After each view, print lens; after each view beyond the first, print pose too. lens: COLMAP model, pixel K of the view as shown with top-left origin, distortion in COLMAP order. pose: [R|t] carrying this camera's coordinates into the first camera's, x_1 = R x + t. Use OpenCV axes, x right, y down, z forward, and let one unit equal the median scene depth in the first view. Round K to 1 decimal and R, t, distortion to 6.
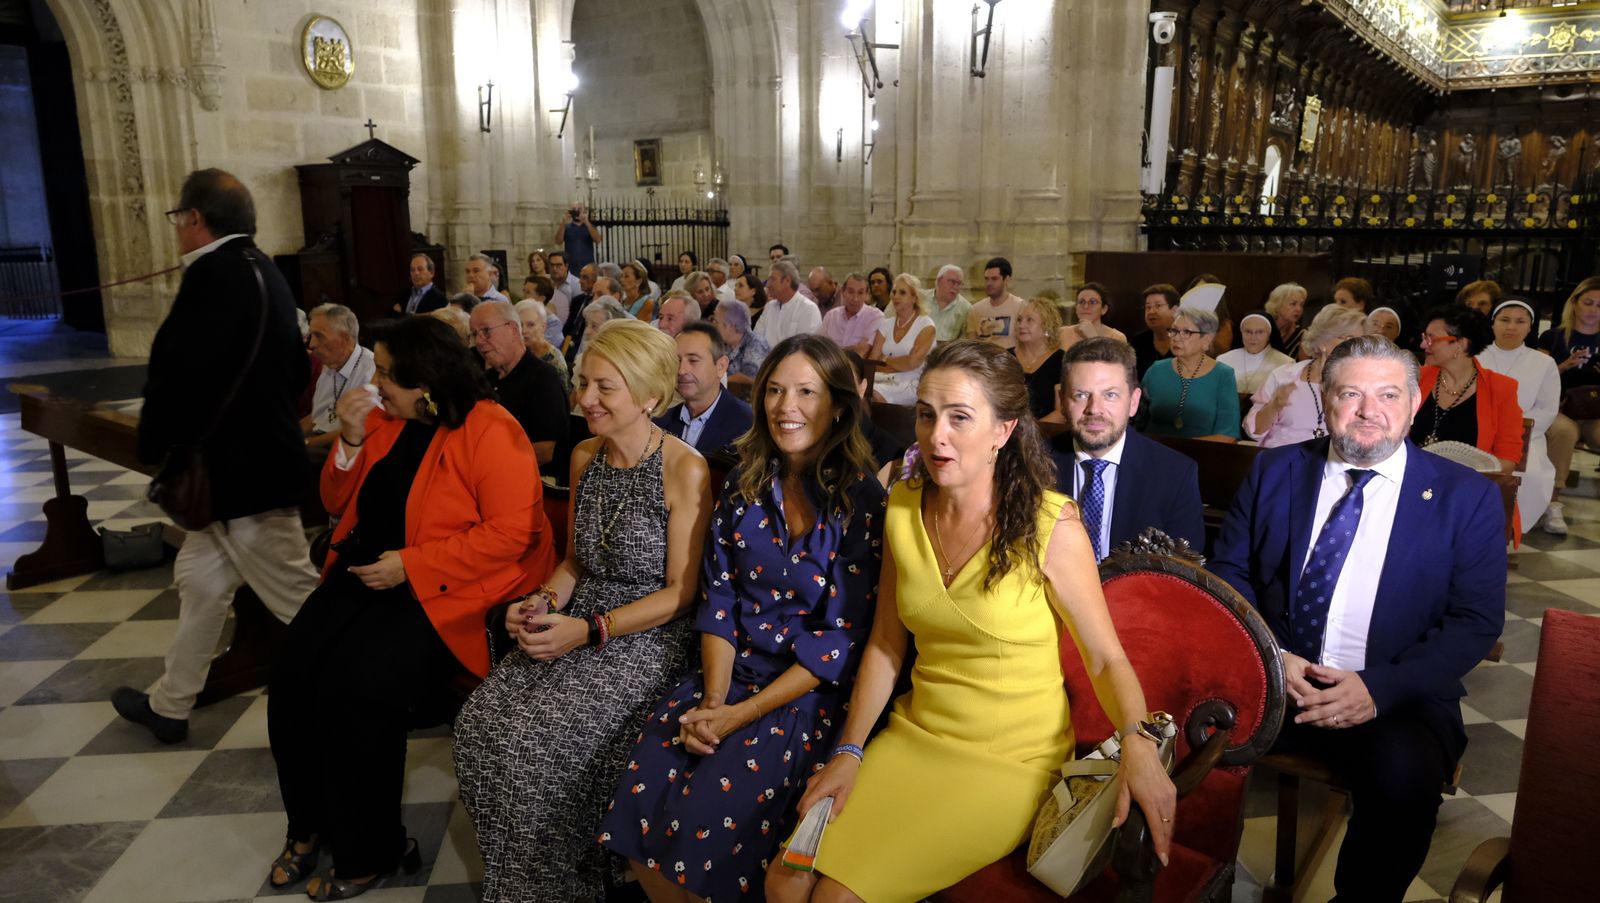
lens RADIAL K [[1065.5, 0, 800.0], [0, 1065.5, 451.5], [0, 0, 1]] dist [-0.009519, 0.005569]
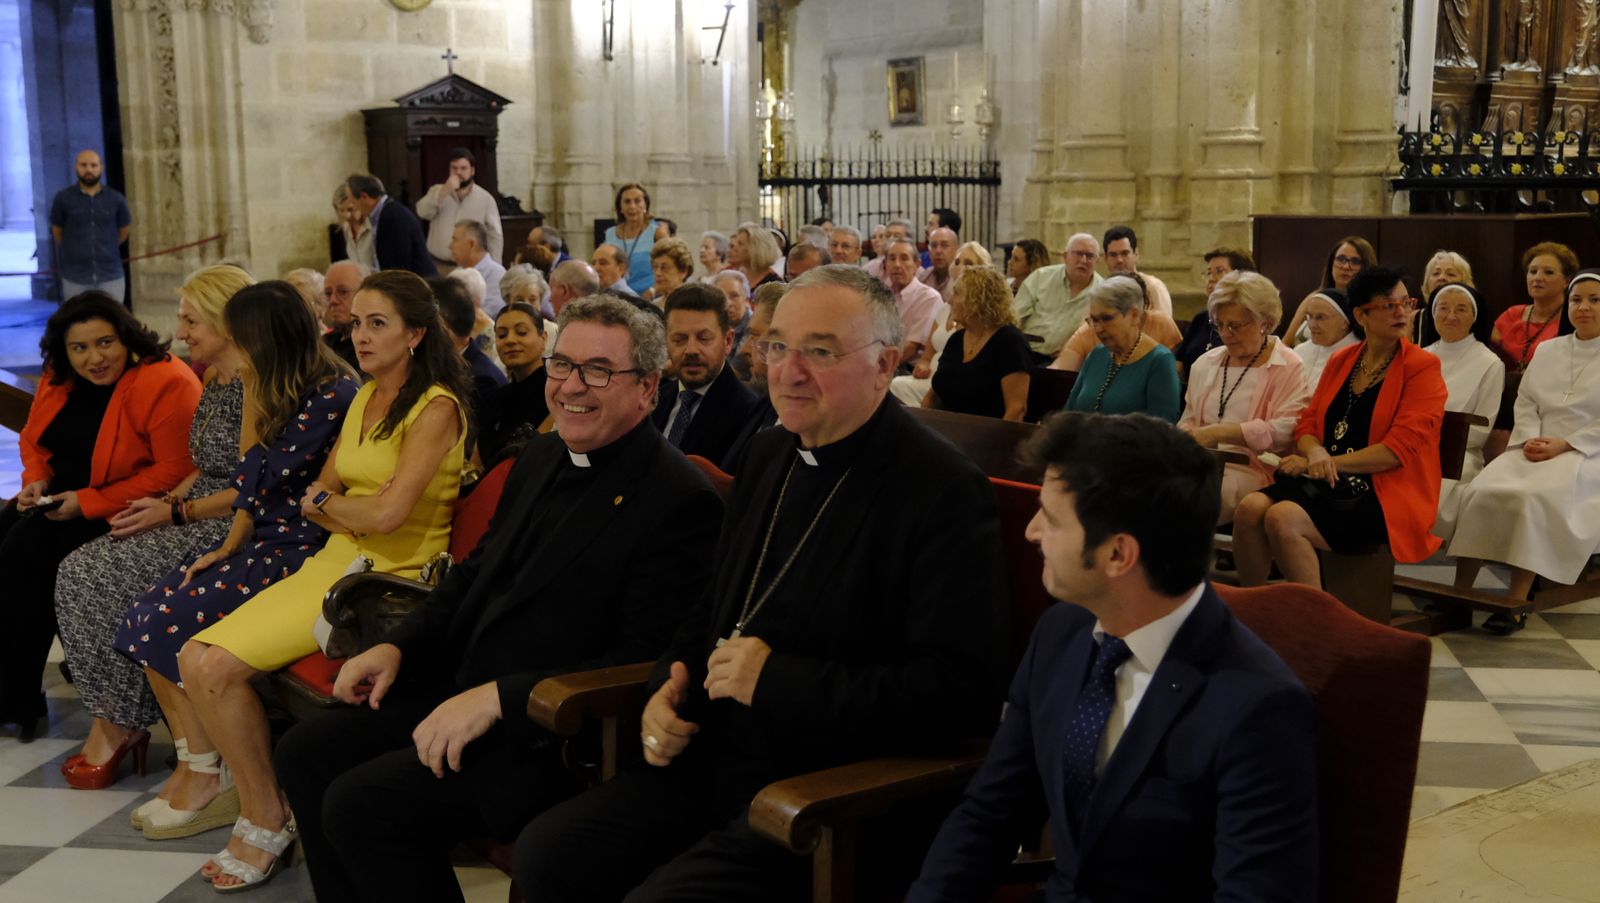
lens RADIAL K [[1796.7, 0, 827.9], [0, 1796.7, 457.1], [0, 0, 1]] dist [0.047113, -0.005963]
pose [[0.961915, 0.034778, -0.271129, 0.226367], [-0.050719, 0.997358, -0.052008, 0.037240], [0.268604, 0.063778, 0.961137, -0.166877]]
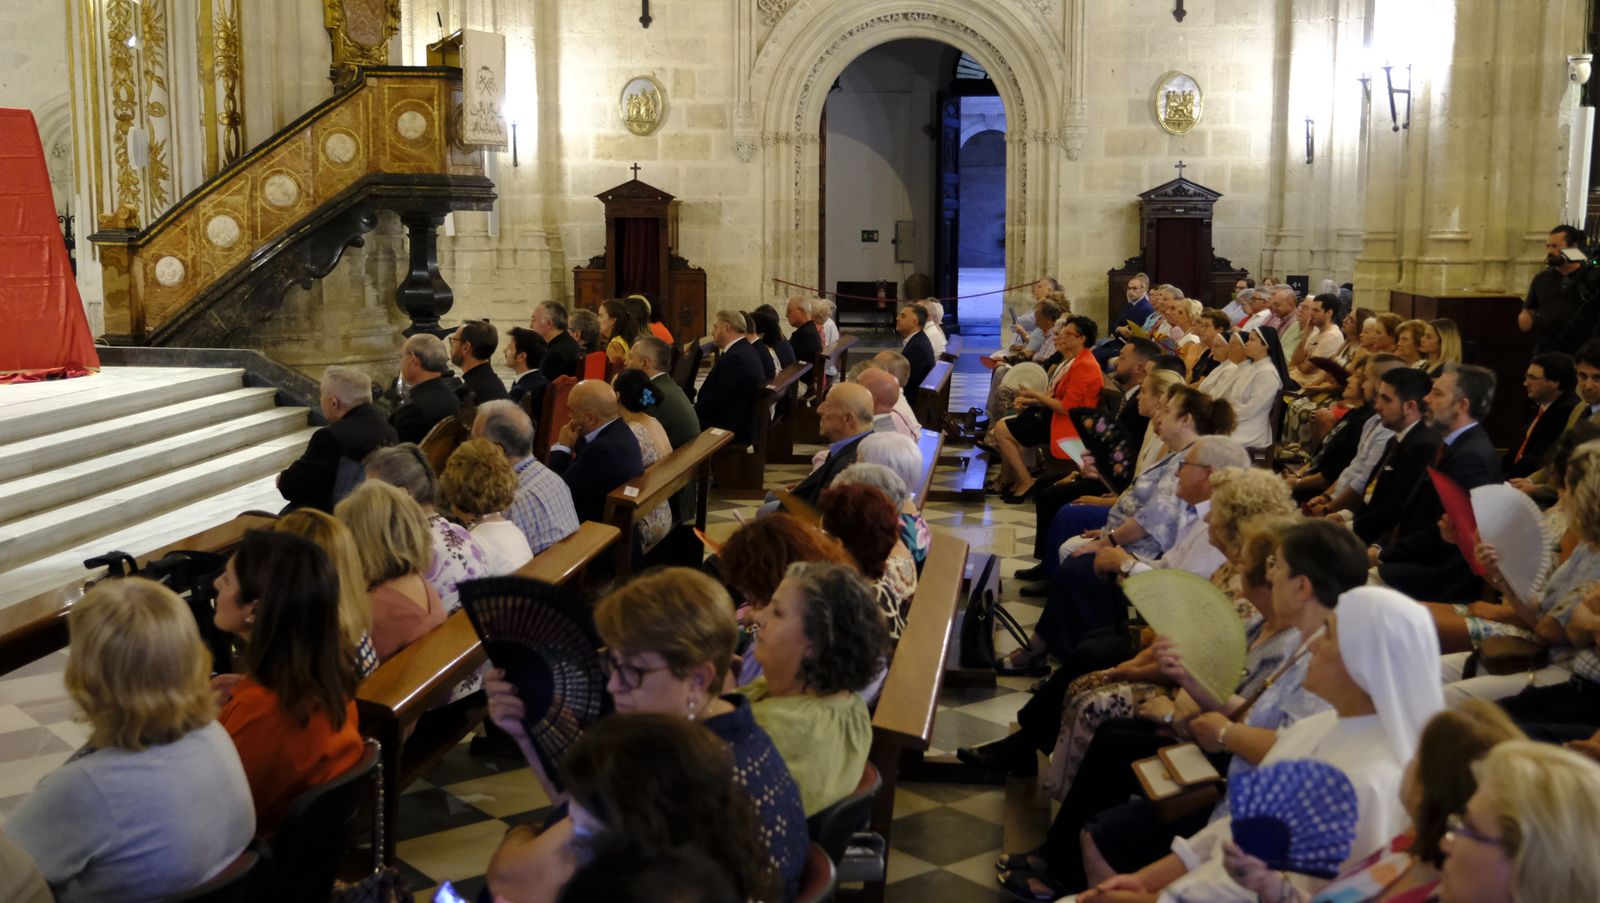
lens RADIAL K [[1796.7, 0, 827.9], [0, 1796.7, 457.1], [0, 0, 1]] dist [0.047113, -0.005963]
pose [[0.532109, 0.112034, -0.839231, 1.078141], [-0.181903, 0.983188, 0.015917, 0.043624], [0.826905, 0.144189, 0.543542, -0.339025]]
